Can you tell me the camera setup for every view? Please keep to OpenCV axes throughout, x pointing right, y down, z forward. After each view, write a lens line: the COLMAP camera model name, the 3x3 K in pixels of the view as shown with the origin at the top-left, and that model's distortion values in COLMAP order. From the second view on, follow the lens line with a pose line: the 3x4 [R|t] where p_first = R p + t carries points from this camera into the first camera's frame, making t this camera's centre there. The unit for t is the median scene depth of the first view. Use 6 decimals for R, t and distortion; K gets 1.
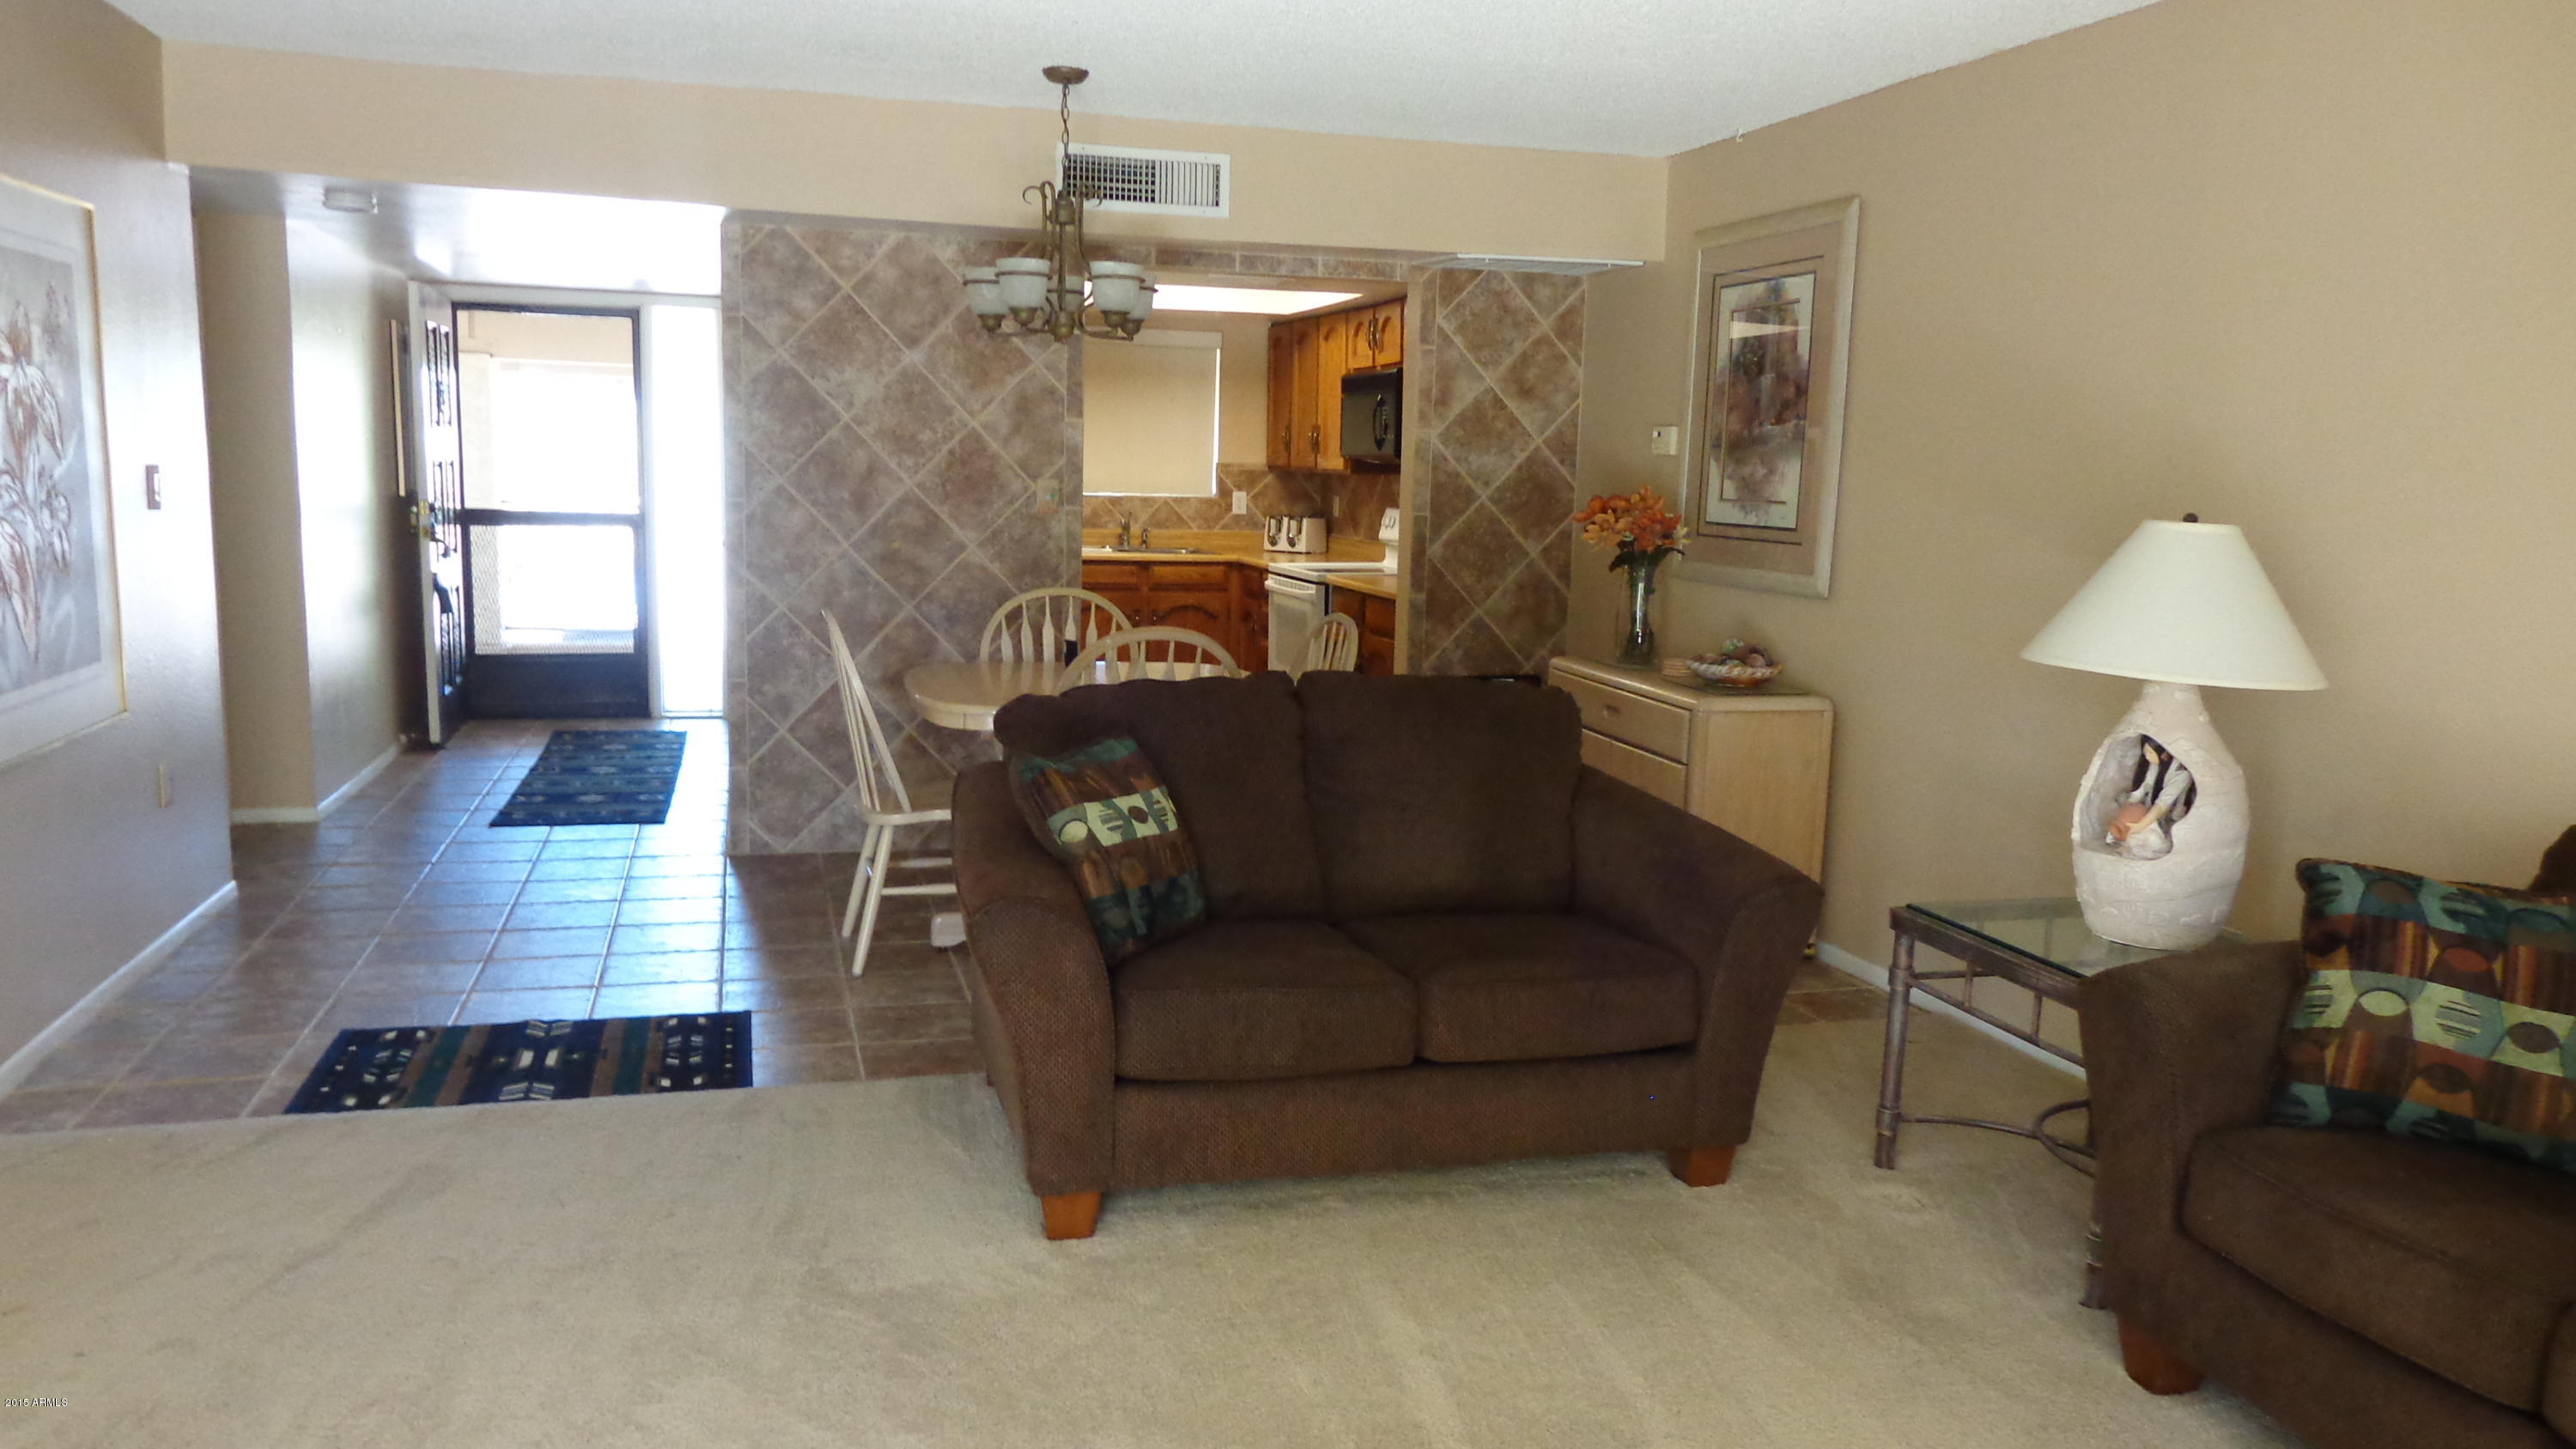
lens RADIAL K [[1826.0, 0, 1278.5], [0, 1826.0, 739.4], [0, 0, 1]] dist [0.001983, 0.009501]
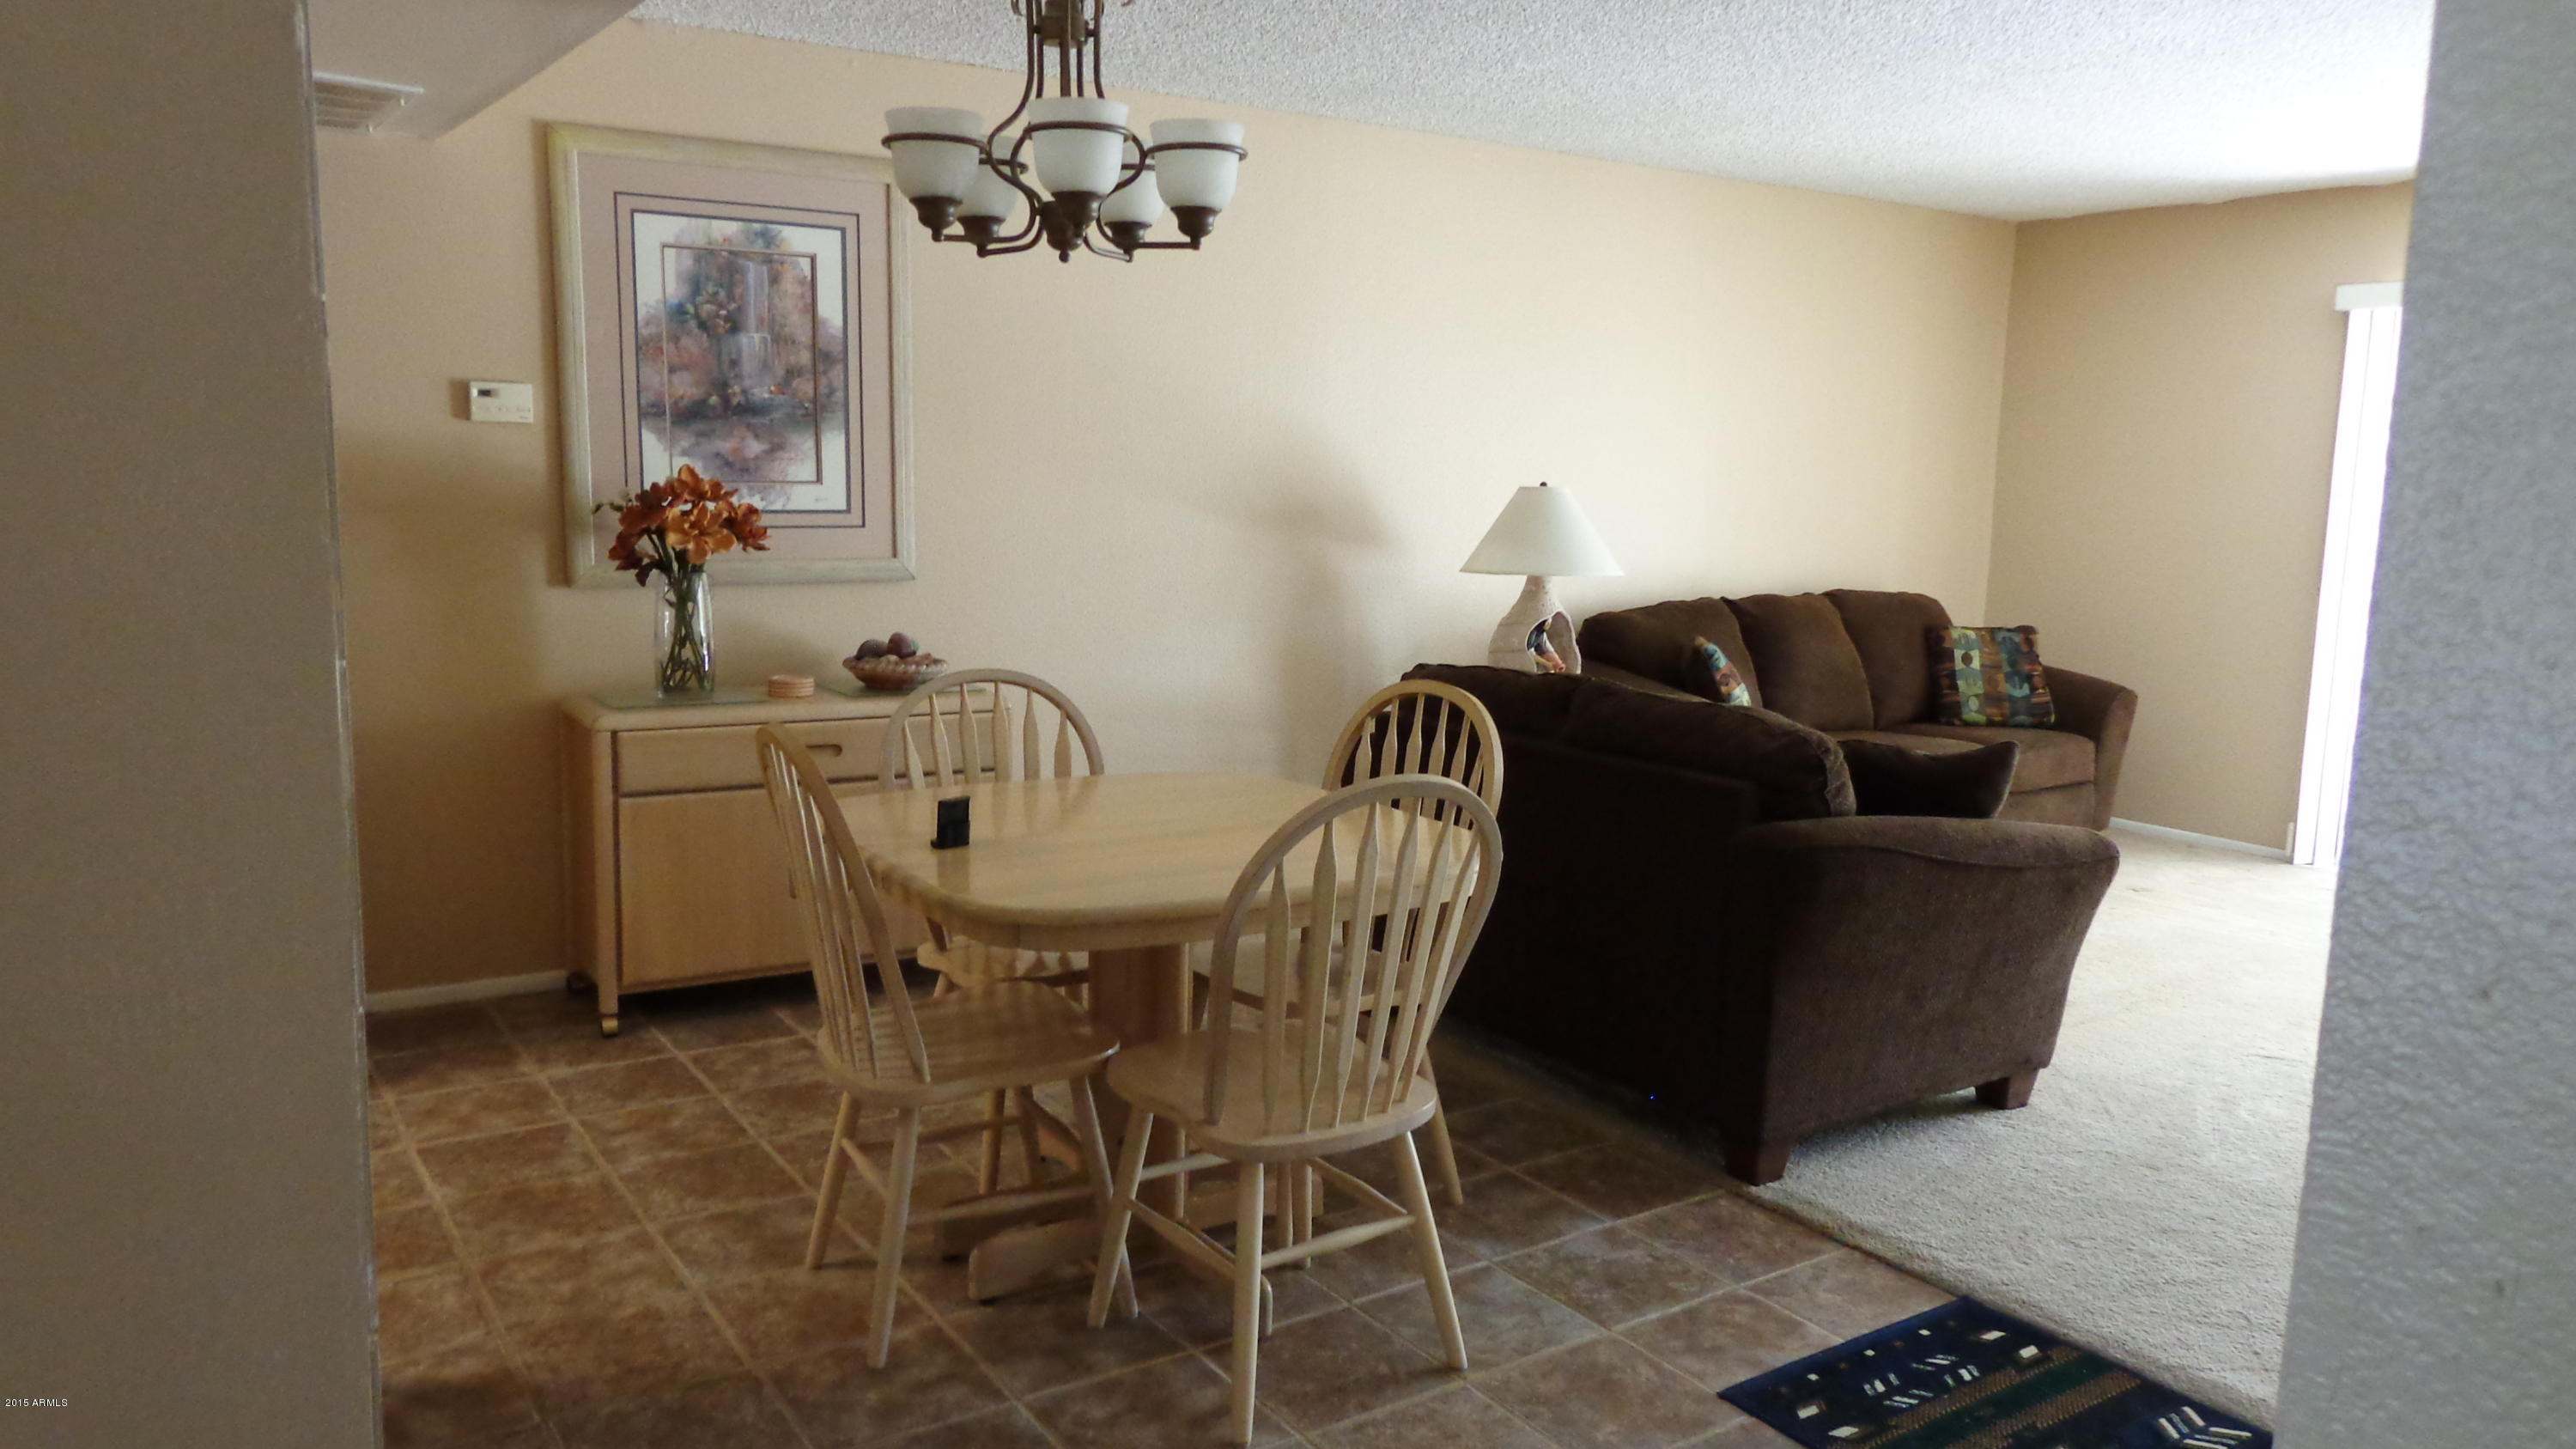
lens RADIAL K [[1826.0, 0, 1271.2], [0, 1826.0, 716.6], [0, 0, 1]] dist [0.001983, 0.009501]
pose [[-0.299487, -0.171970, 0.938474, -0.568954], [0.114737, 0.969992, 0.214361, -0.161896], [-0.947176, 0.171876, -0.270769, 0.922048]]
